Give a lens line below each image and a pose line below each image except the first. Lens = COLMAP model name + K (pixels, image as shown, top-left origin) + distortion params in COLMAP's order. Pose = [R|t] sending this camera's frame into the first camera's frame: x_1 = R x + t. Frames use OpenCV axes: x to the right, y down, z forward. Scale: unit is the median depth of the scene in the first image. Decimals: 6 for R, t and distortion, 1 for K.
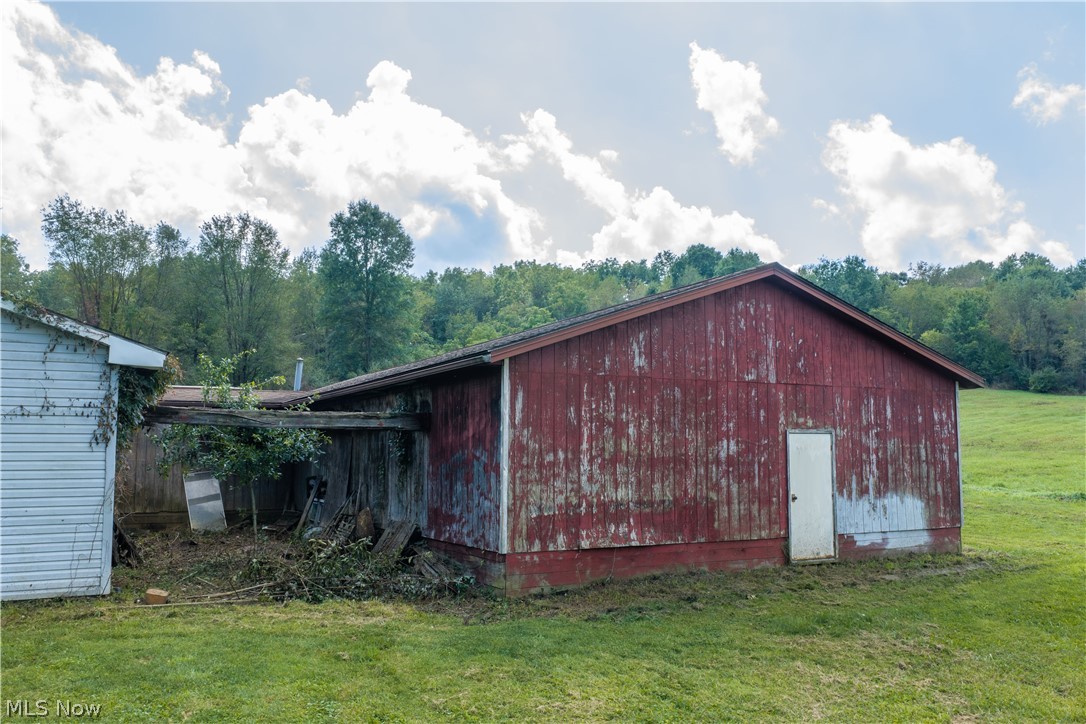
lens RADIAL K [[912.7, 0, 557.8], [0, 912.7, 354.8], [0, 0, 1]] dist [0.031270, -0.051301]
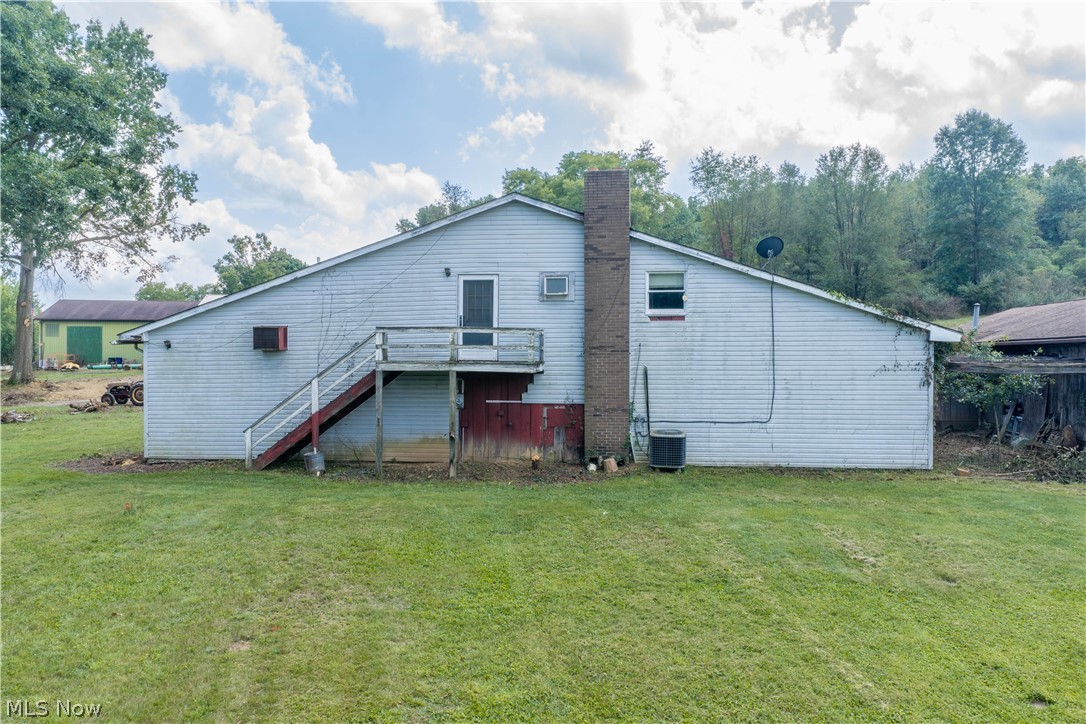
lens RADIAL K [[912.7, 0, 545.5], [0, 912.7, 371.7], [0, 0, 1]] dist [0.031270, -0.051301]
pose [[0.814706, 0.012476, -0.579739, -0.056048], [0.059547, 0.992683, 0.105044, -0.127739], [0.576808, -0.120102, 0.808002, -0.681533]]
